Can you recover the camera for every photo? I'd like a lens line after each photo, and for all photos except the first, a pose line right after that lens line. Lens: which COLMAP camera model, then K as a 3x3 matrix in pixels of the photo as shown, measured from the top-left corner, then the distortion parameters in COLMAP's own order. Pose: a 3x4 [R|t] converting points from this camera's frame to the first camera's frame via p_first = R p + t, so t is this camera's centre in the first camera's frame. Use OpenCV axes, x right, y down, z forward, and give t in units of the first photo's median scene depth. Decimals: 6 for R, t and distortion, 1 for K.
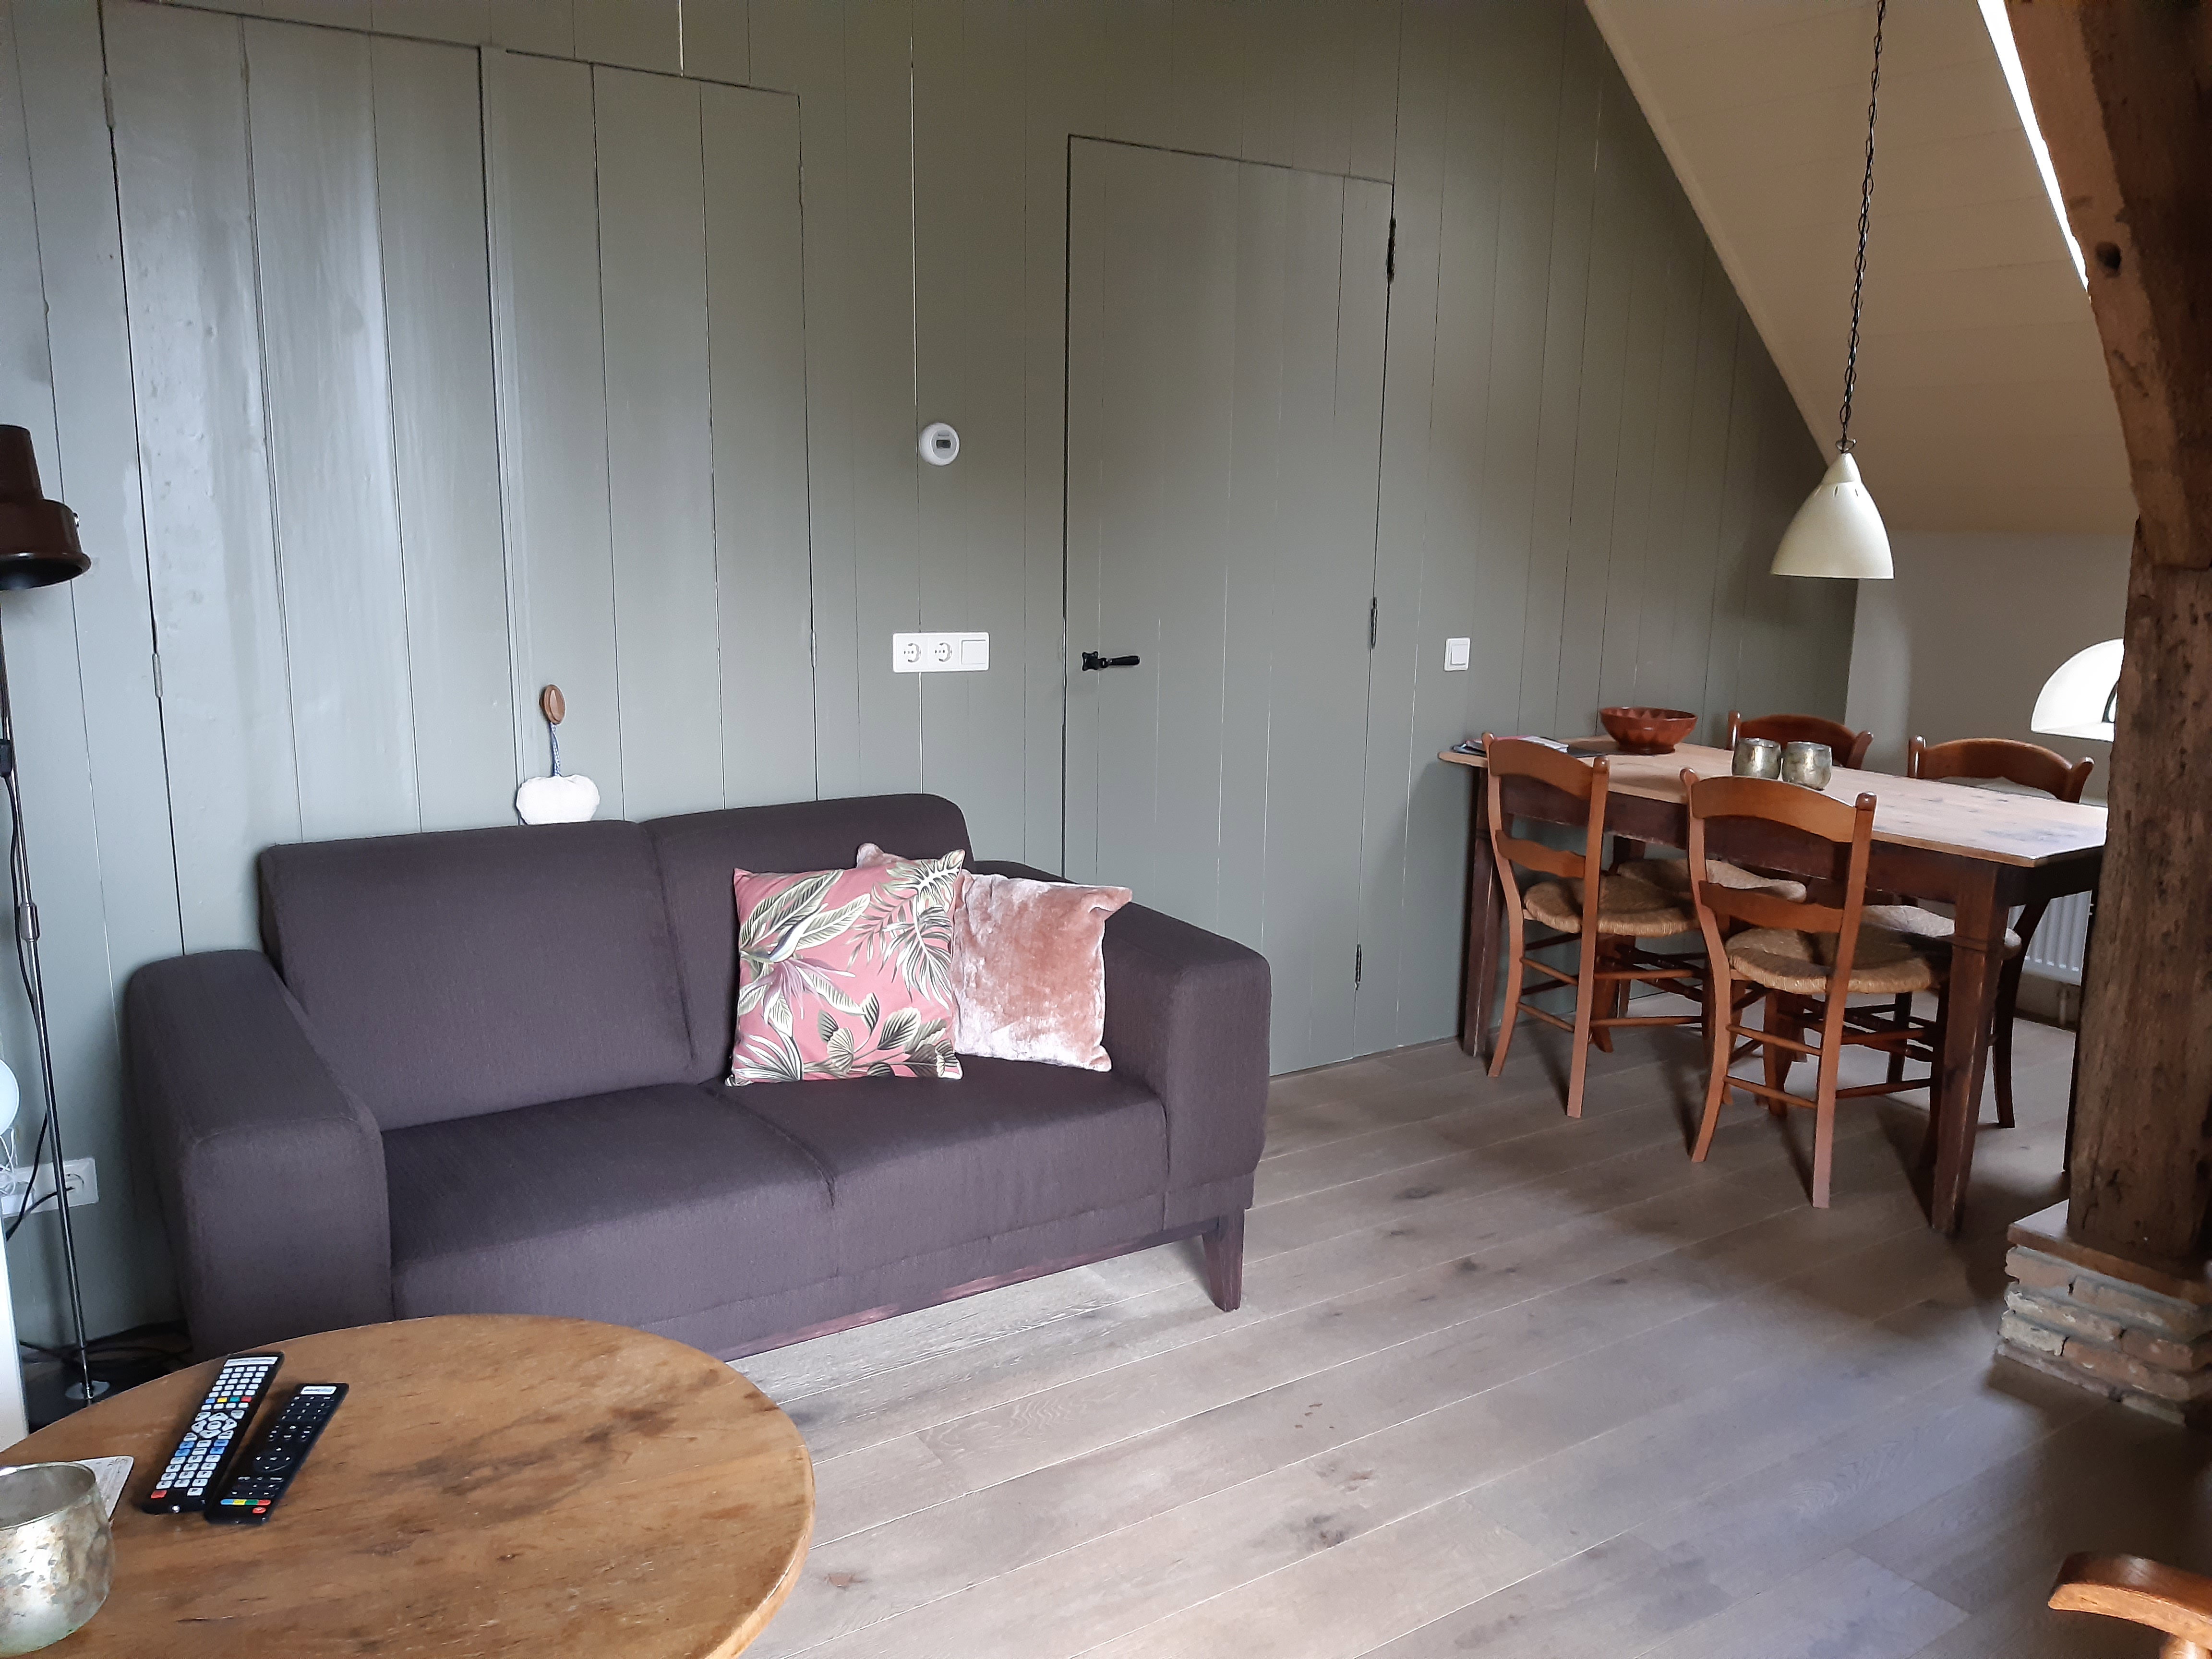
lens RADIAL K [[1693.5, 0, 1105.2], [0, 1693.5, 836.0], [0, 0, 1]] dist [0.013722, -0.005494]
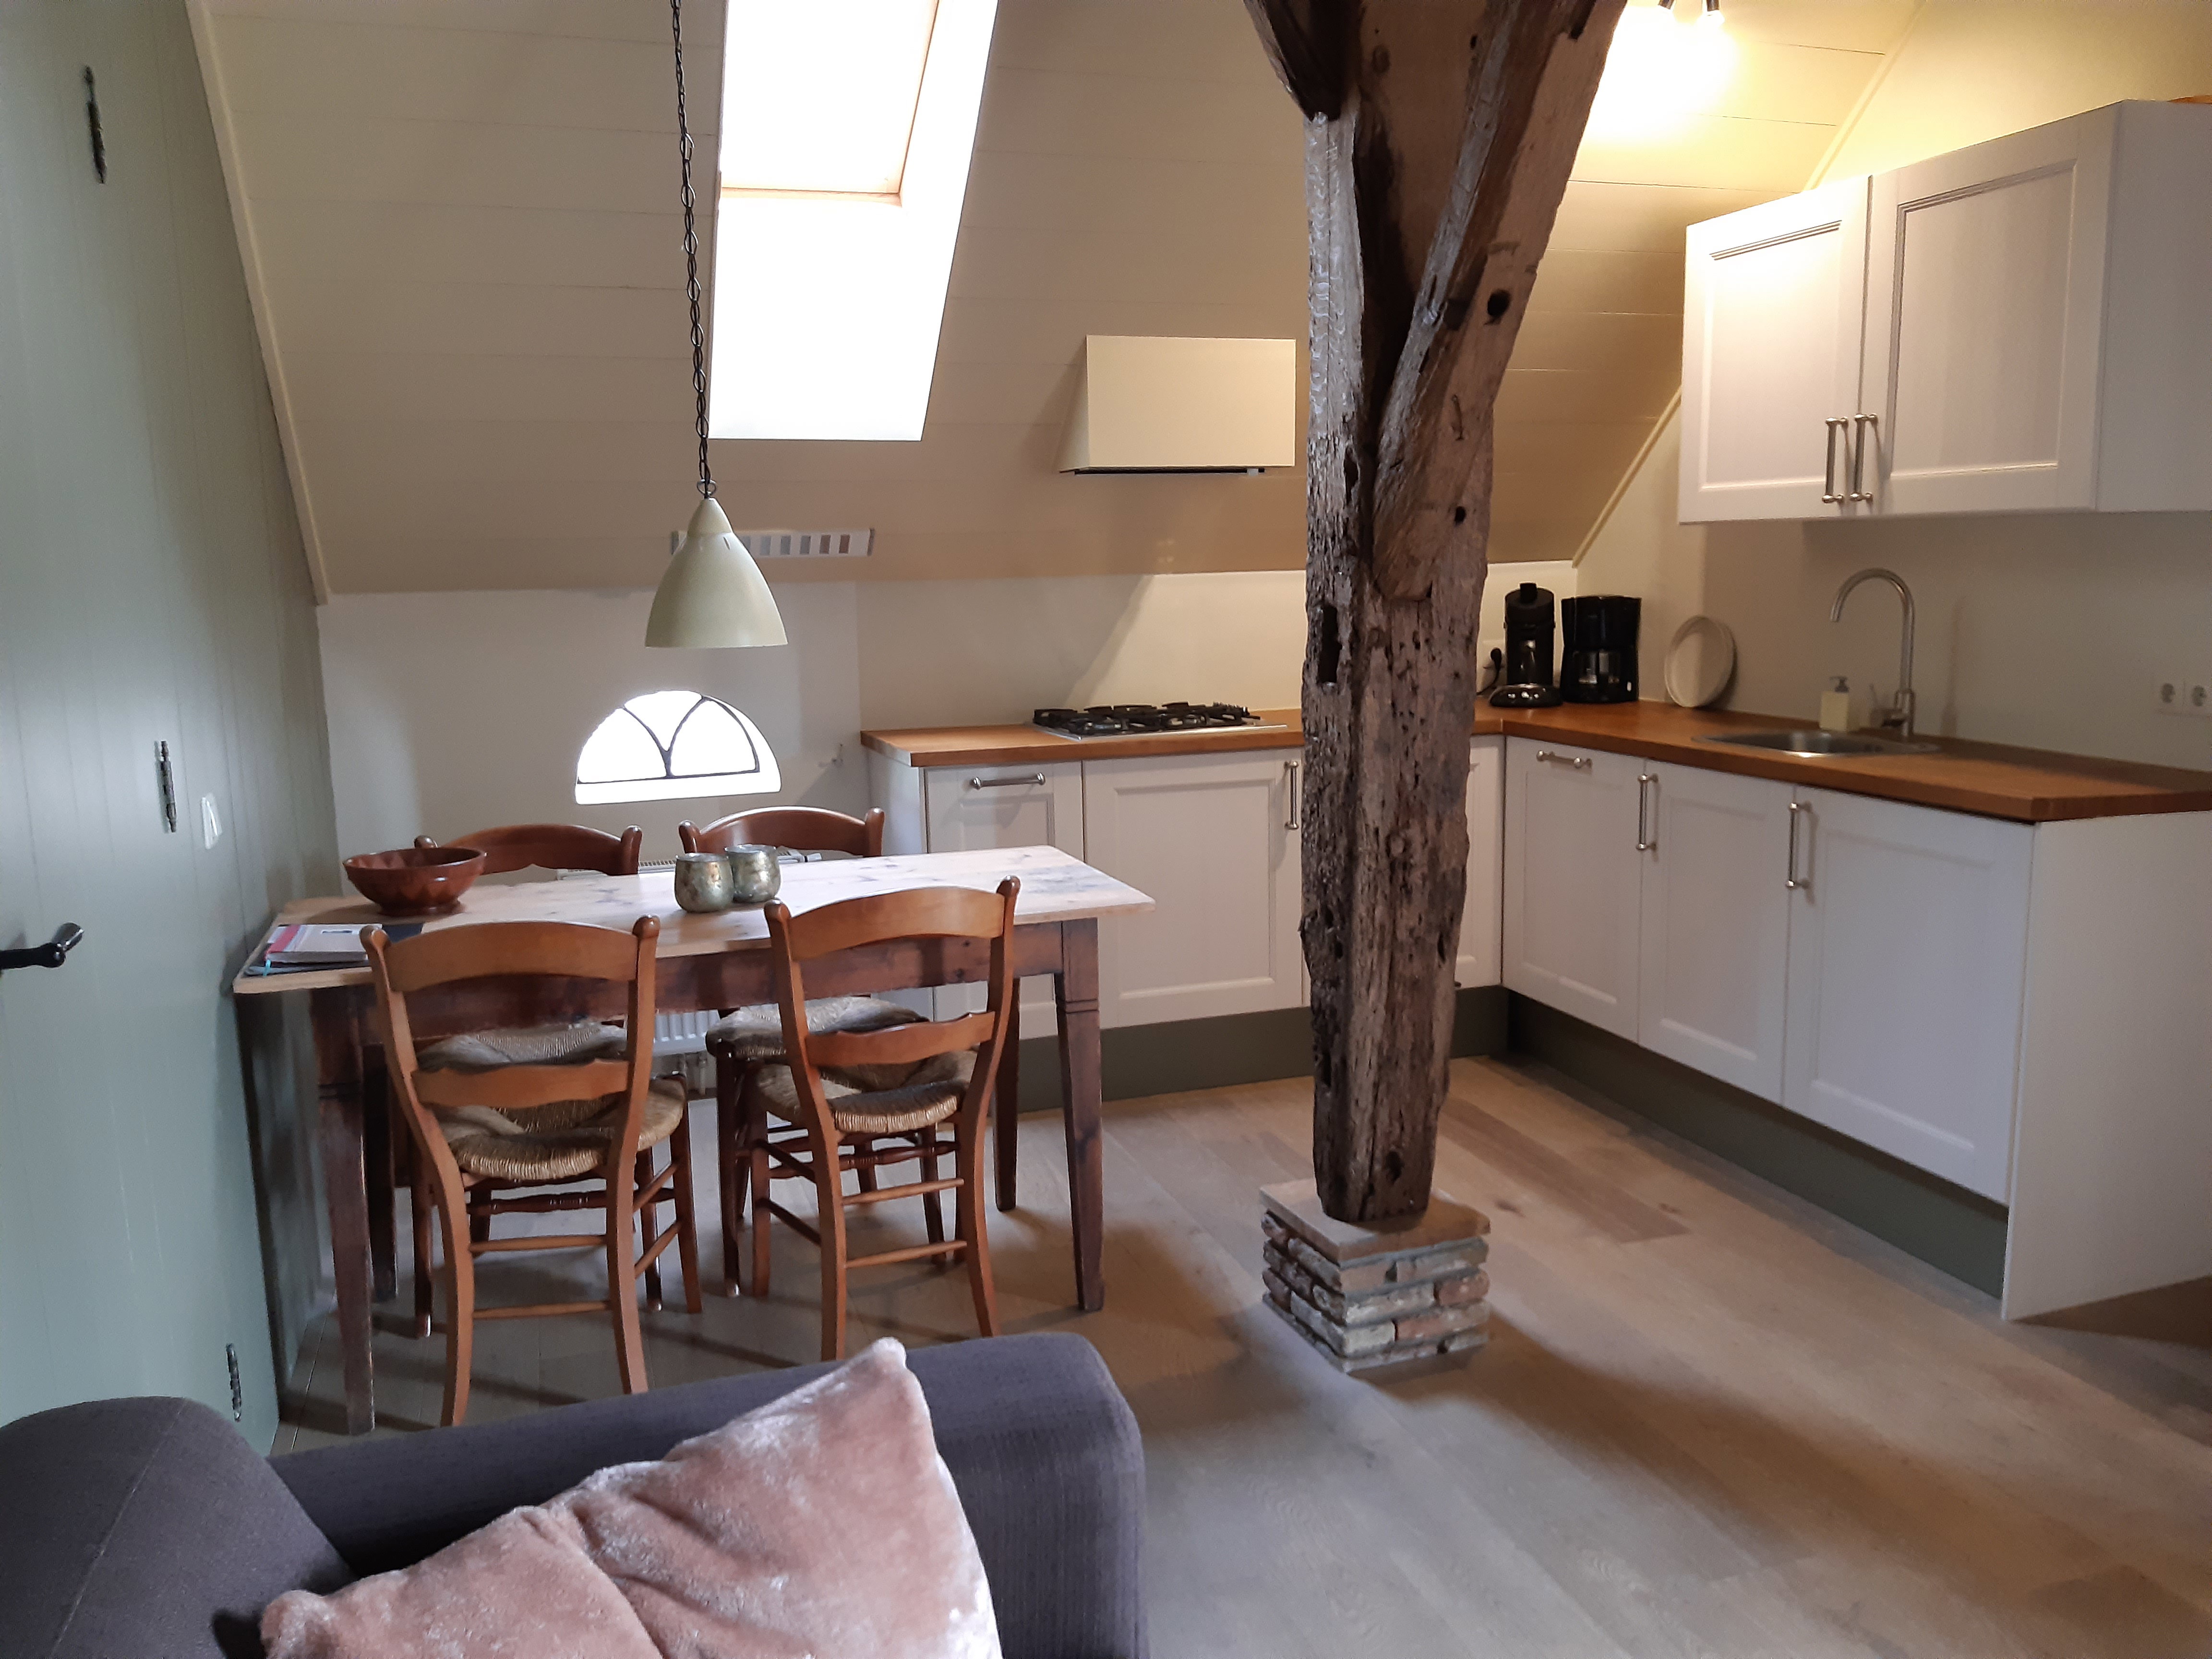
lens RADIAL K [[1693.5, 0, 1100.1], [0, 1693.5, 814.6], [0, 0, 1]] dist [0.013722, -0.005494]
pose [[0.266468, -0.155876, 0.951156, -0.466957], [0.205881, 0.973265, 0.101821, -0.168078], [-0.941599, 0.168692, 0.291436, 0.851873]]
